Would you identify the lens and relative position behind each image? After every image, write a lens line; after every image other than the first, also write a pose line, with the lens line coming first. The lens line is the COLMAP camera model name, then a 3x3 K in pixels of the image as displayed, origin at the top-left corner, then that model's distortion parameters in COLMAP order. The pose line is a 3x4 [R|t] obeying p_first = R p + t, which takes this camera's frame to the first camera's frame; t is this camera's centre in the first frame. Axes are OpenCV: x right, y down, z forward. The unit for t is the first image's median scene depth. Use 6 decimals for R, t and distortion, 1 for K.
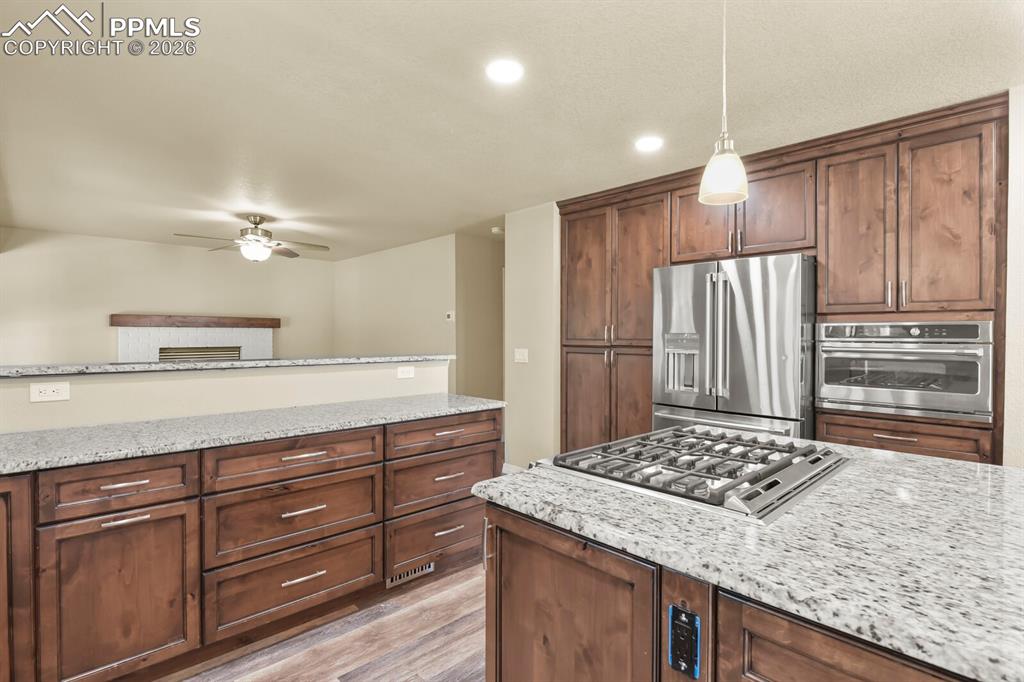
lens RADIAL K [[495.5, 0, 518.9], [0, 495.5, 338.7], [0, 0, 1]] dist [-0.003830, -0.004476]
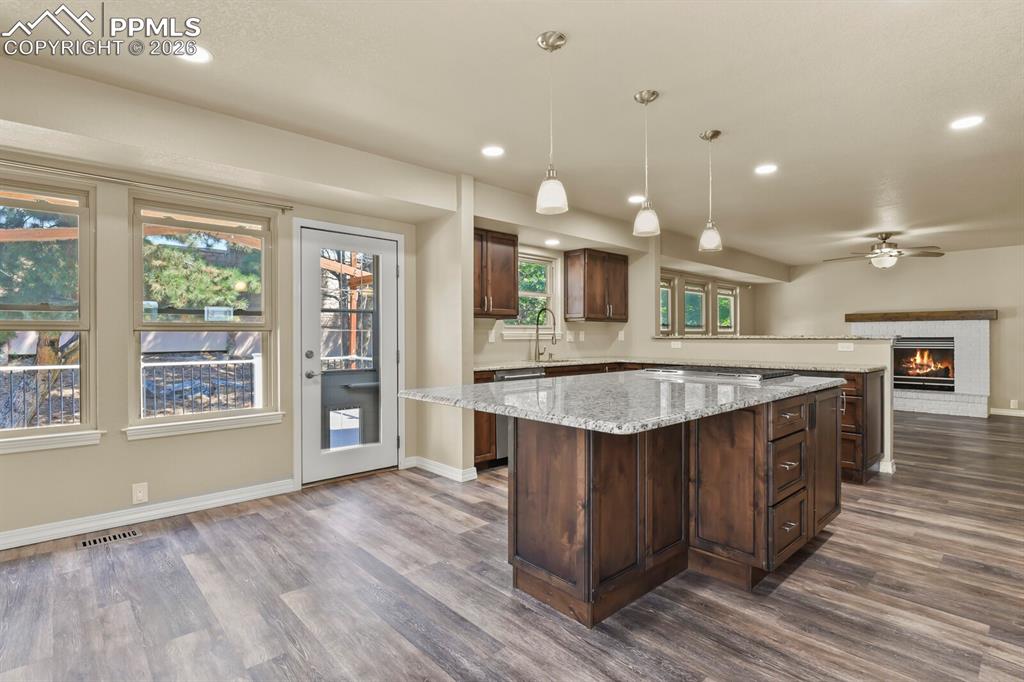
lens RADIAL K [[495.5, 0, 518.7], [0, 495.5, 340.1], [0, 0, 1]] dist [-0.003830, -0.004476]
pose [[-0.014291, 0.005234, -0.999884, 1.383611], [-0.005545, 0.999971, 0.005314, 0.053358], [0.999883, 0.005620, -0.014262, 0.108964]]
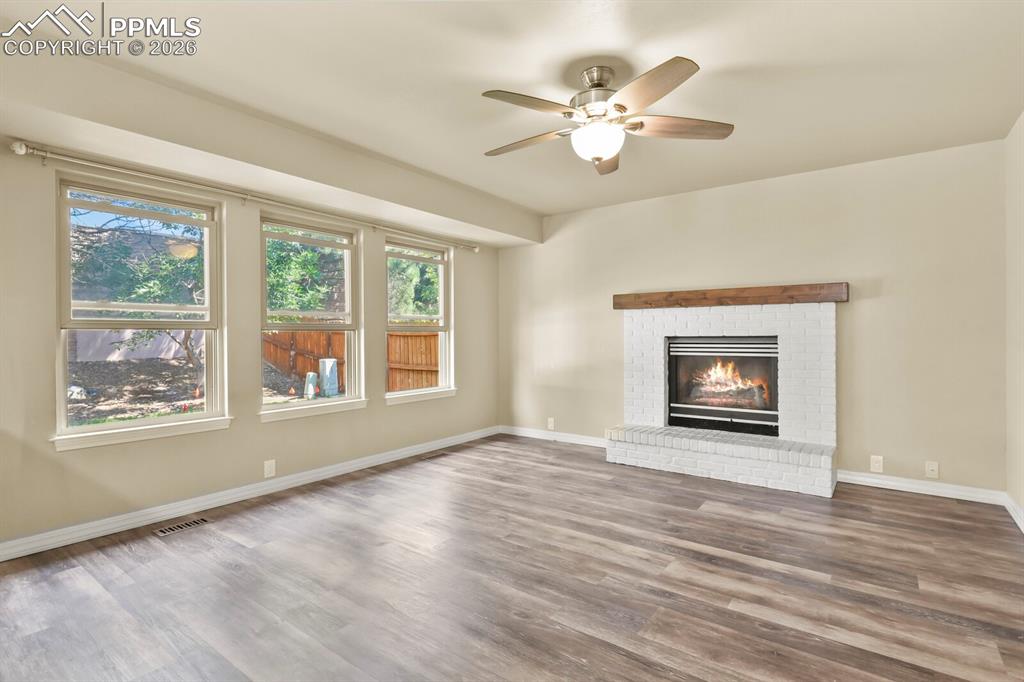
lens RADIAL K [[495.5, 0, 514.7], [0, 495.5, 340.2], [0, 0, 1]] dist [-0.003830, -0.004476]
pose [[0.166470, 0.007052, -0.986021, -0.070015], [-0.005217, 0.999967, 0.006271, 0.047743], [0.986033, 0.004101, 0.166501, 1.475470]]
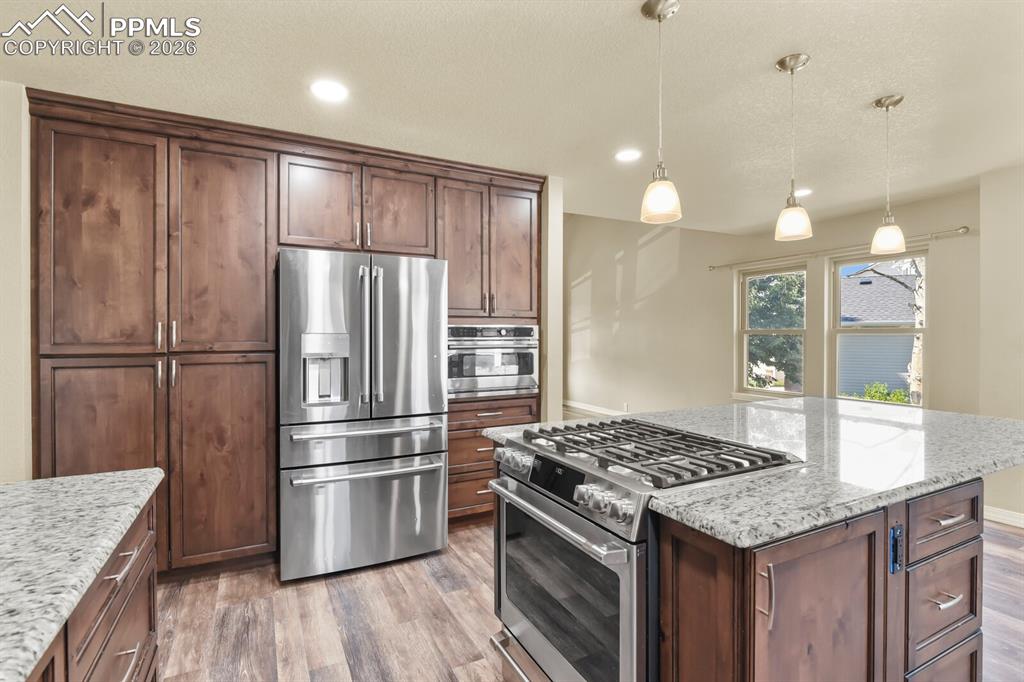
lens RADIAL K [[495.5, 0, 518.9], [0, 495.5, 336.9], [0, 0, 1]] dist [-0.003830, -0.004476]
pose [[0.283571, -0.007082, 0.958925, -0.437510], [0.010134, 0.999939, 0.004388, -0.006569], [-0.958898, 0.008474, 0.283625, 0.534759]]
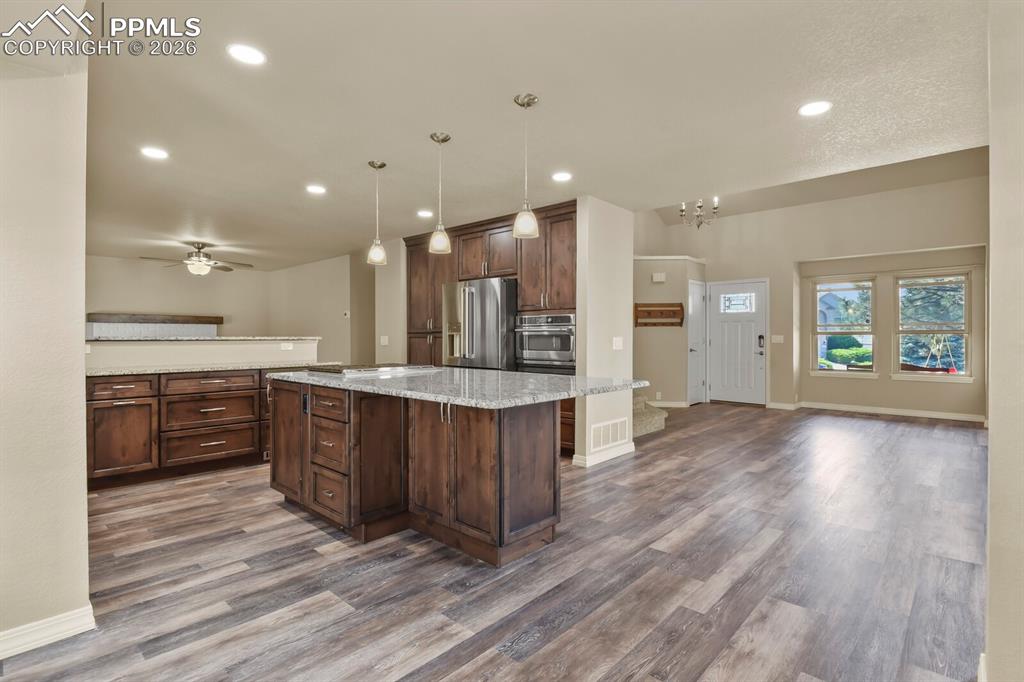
lens RADIAL K [[495.5, 0, 518.0], [0, 495.5, 337.2], [0, 0, 1]] dist [-0.003830, -0.004476]
pose [[0.998265, -0.002872, 0.058818, 0.525623], [0.003243, 0.999975, -0.006223, 0.057997], [-0.058798, 0.006403, 0.998249, -0.824493]]
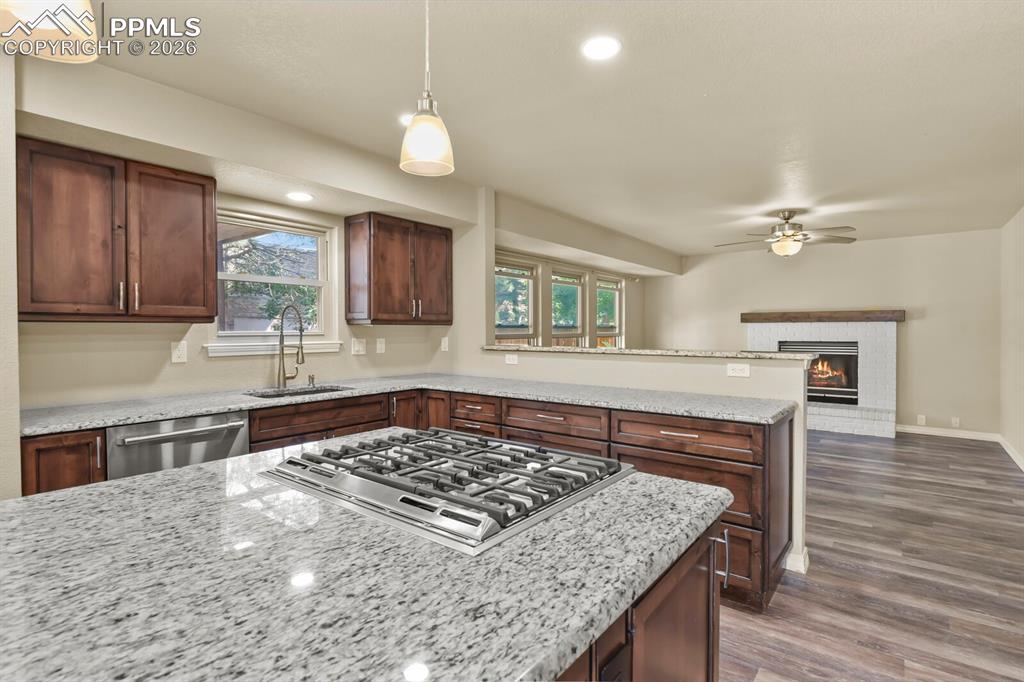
lens RADIAL K [[495.5, 0, 517.9], [0, 495.5, 341.2], [0, 0, 1]] dist [-0.003830, -0.004476]
pose [[0.142345, 0.020429, -0.989606, 0.700479], [-0.005888, 0.999787, 0.019792, 0.000371], [0.989800, 0.003009, 0.142435, 0.557716]]
